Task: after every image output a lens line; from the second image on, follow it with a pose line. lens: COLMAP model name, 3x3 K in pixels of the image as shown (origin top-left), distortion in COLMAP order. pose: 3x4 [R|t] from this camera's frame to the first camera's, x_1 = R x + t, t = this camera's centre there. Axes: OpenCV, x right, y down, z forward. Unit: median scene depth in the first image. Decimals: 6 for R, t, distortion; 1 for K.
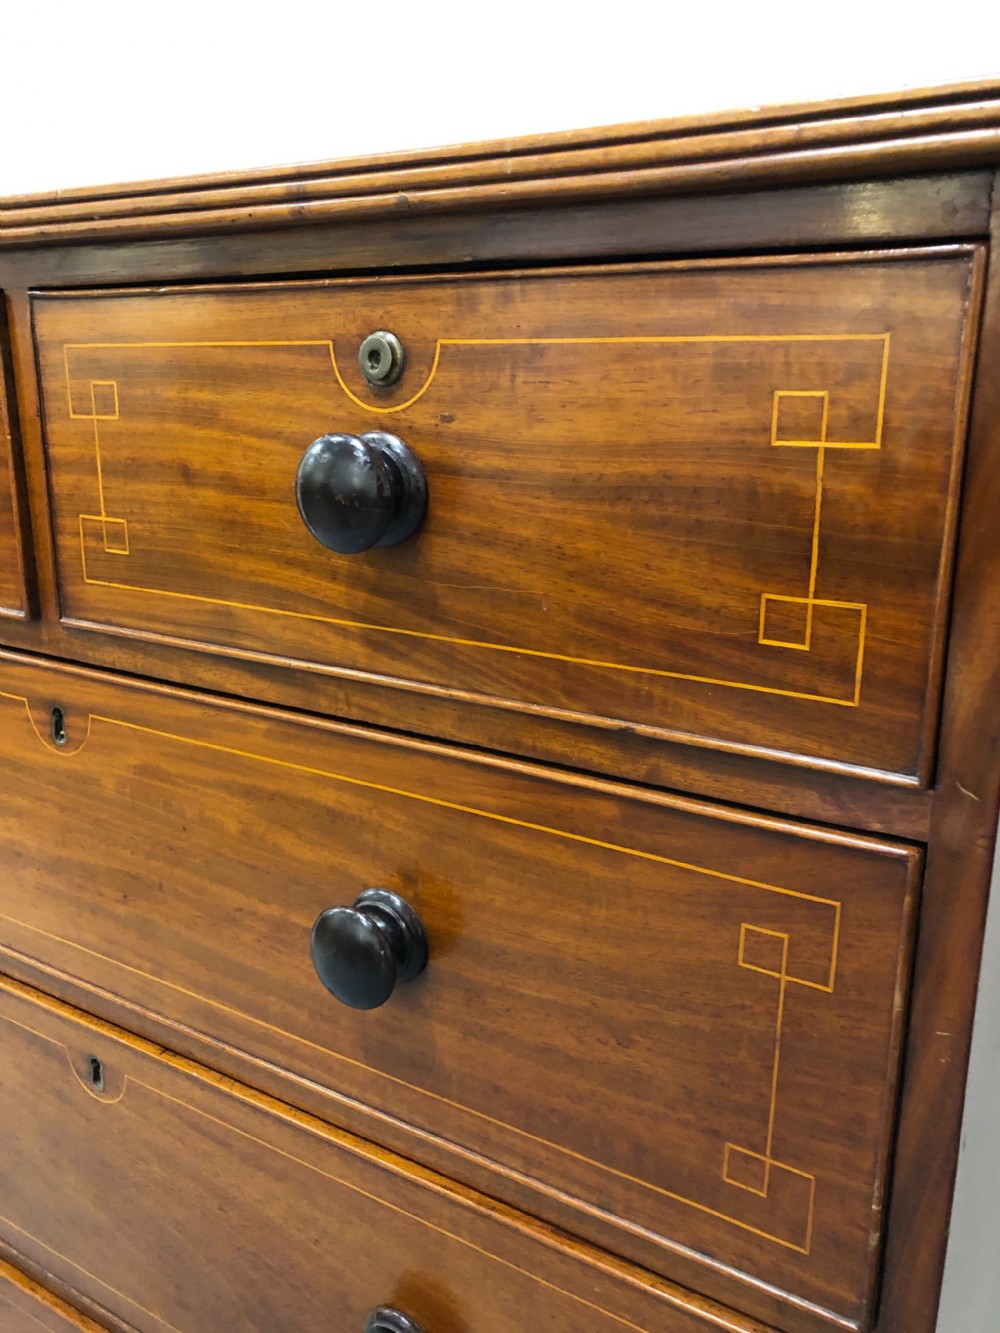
lens RADIAL K [[1093.9, 0, 500.0], [0, 1093.9, 666.5], [0, 0, 1]] dist [0.042797, -0.071691]
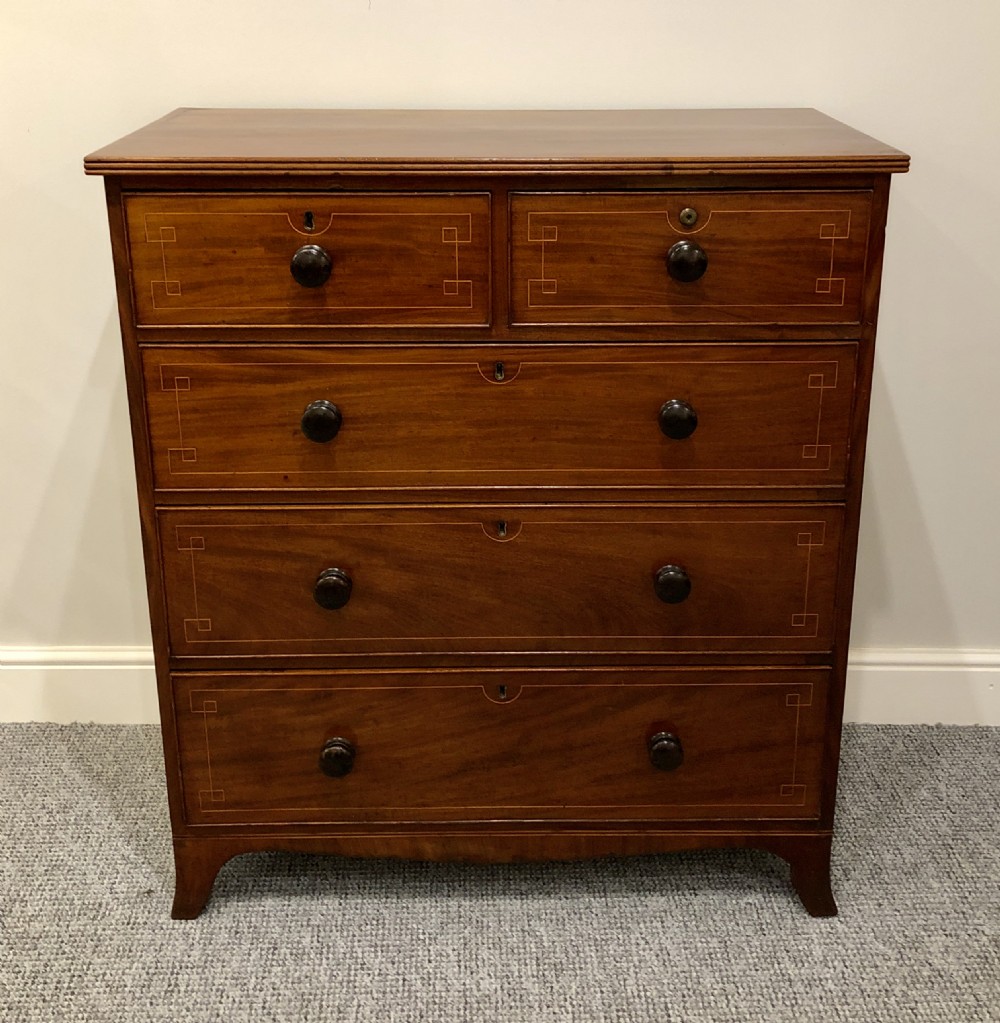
lens RADIAL K [[1277.2, 0, 520.7], [0, 1277.2, 427.1], [0, 0, 1]] dist [0.145661, -0.364049]
pose [[0.838723, -0.184682, 0.512285, -2.299655], [0.144193, 0.982475, 0.118114, -0.183861], [-0.525121, -0.025197, 0.850654, -1.706769]]
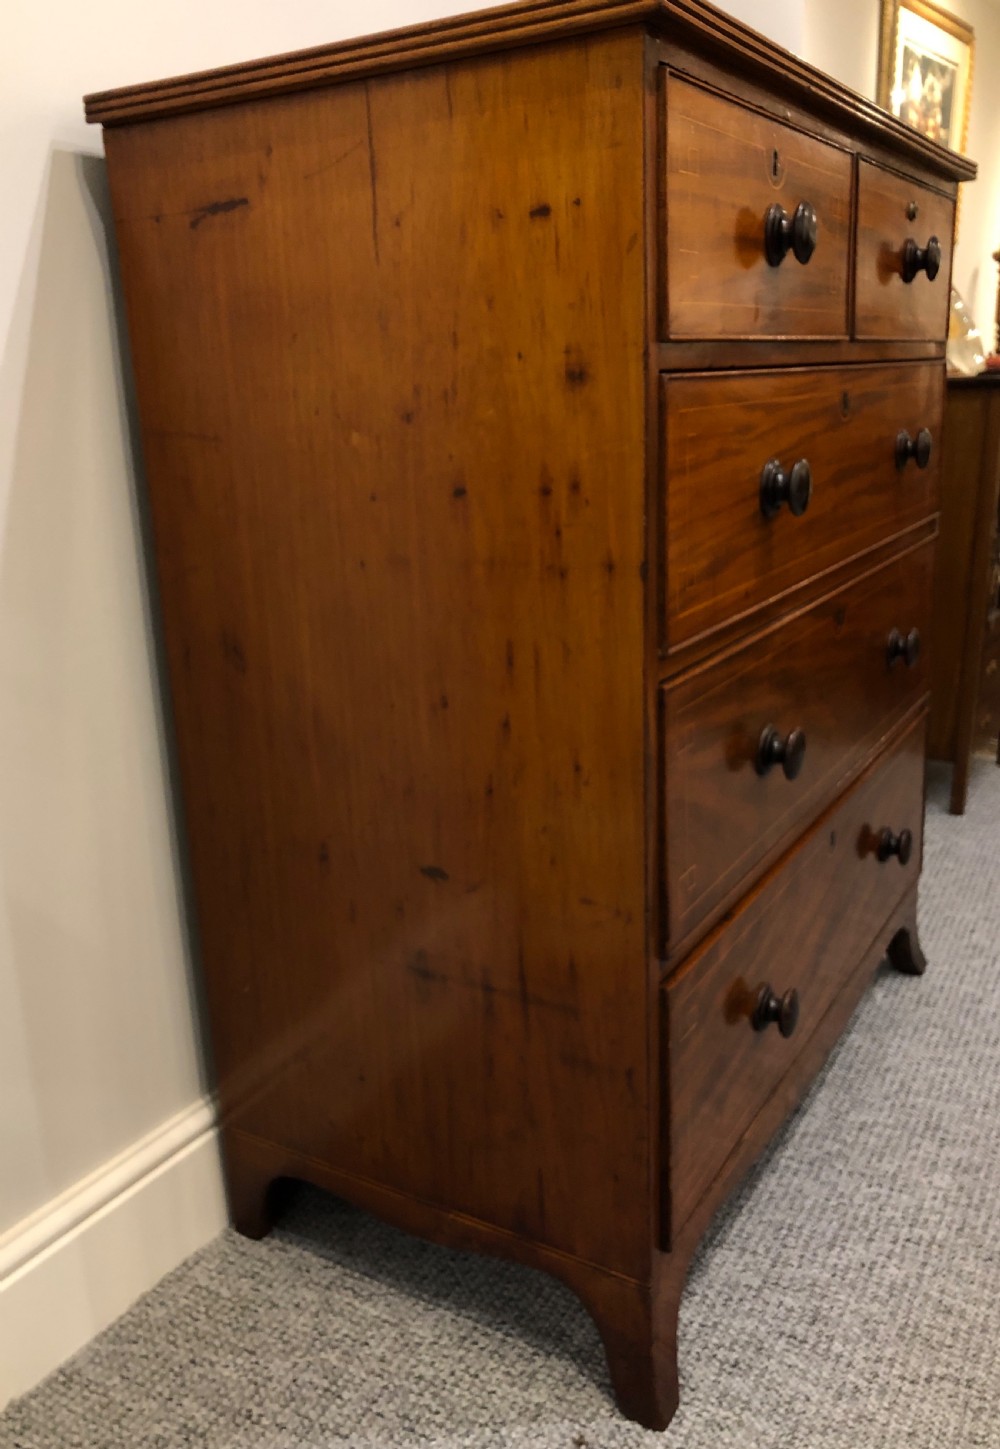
lens RADIAL K [[1203.9, 0, 462.9], [0, 1203.9, 731.9], [0, 0, 1]] dist [0.043692, -0.046183]
pose [[0.001609, -0.276934, 0.960888, -3.209267], [0.307248, 0.914547, 0.263063, -0.219086], [-0.951628, 0.294808, 0.086559, 2.069722]]
